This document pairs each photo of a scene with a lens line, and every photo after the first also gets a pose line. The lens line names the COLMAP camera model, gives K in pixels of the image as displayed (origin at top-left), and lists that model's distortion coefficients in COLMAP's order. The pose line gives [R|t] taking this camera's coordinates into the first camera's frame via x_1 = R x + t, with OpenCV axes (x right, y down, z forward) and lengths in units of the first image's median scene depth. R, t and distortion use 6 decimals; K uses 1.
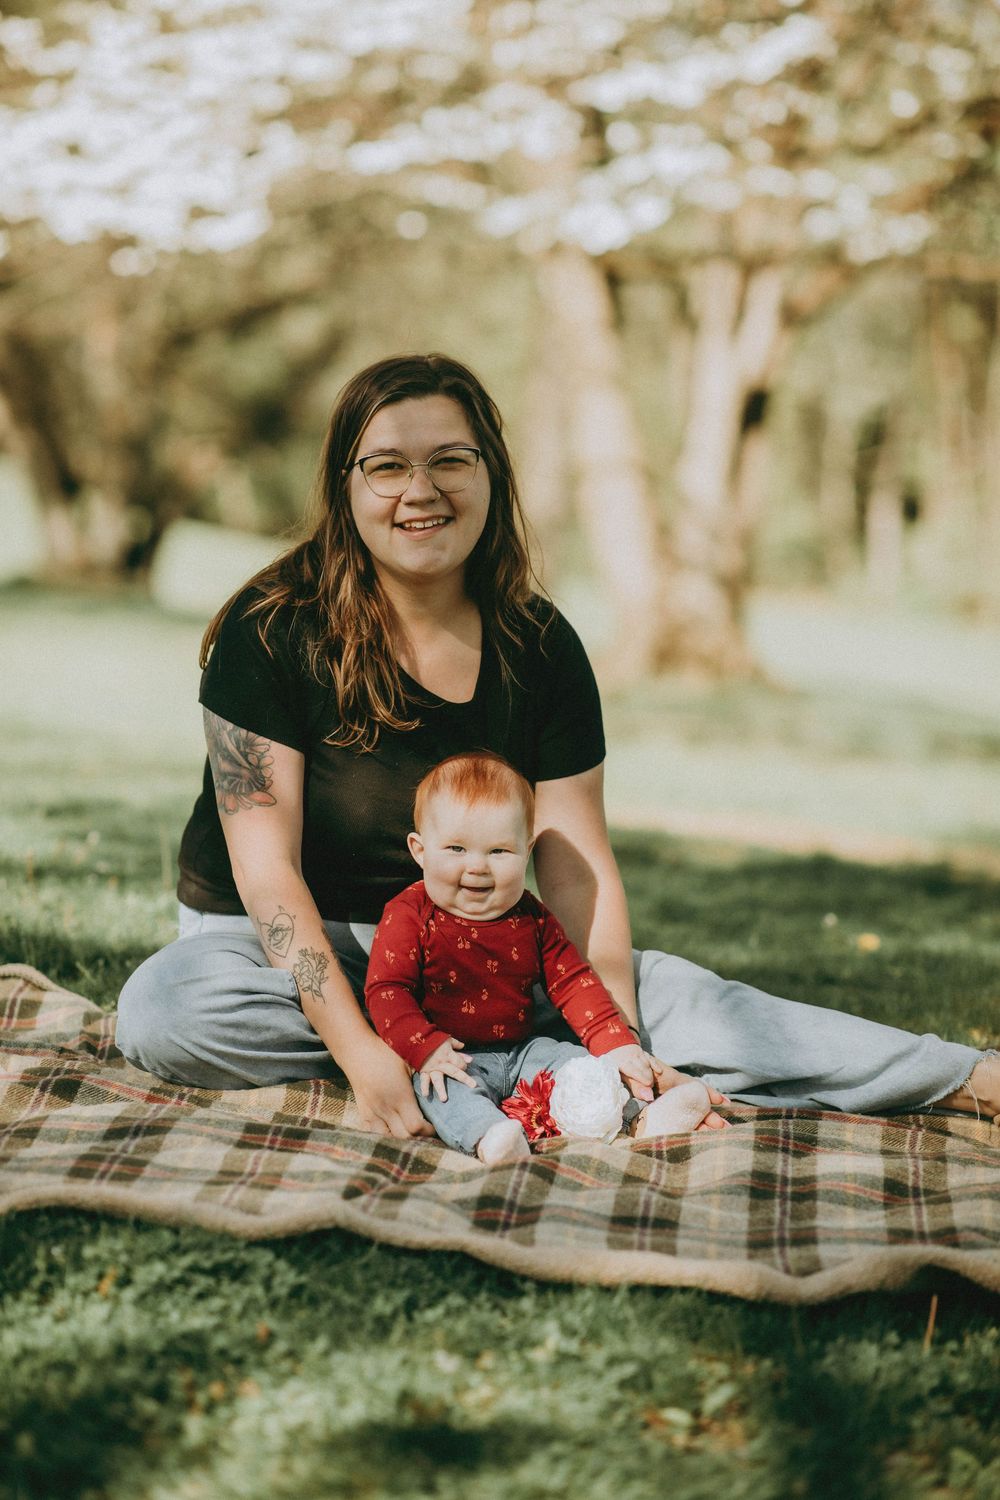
lens RADIAL K [[3685.8, 0, 475.3], [0, 3685.8, 674.0], [0, 0, 1]] dist [0.170362, 0.000000]
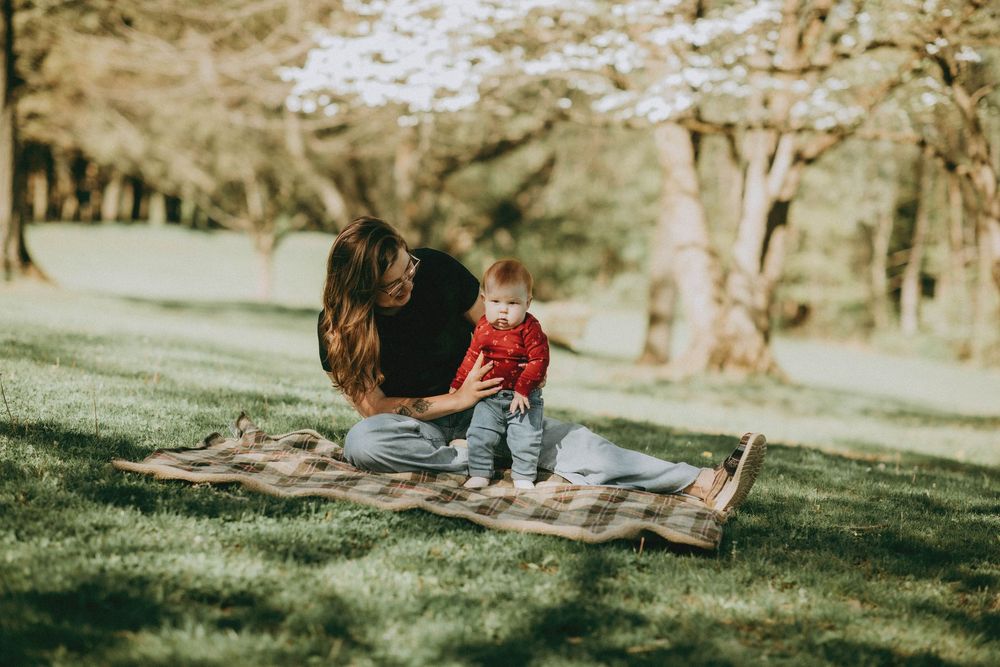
lens RADIAL K [[2457.2, 0, 496.0], [0, 2457.2, 334.3], [0, 0, 1]] dist [0.170362, 0.000000]
pose [[0.997374, 0.031791, -0.065073, 0.118983], [-0.033240, 0.999220, -0.021299, 0.059422], [0.064345, 0.023406, 0.997653, -0.689738]]
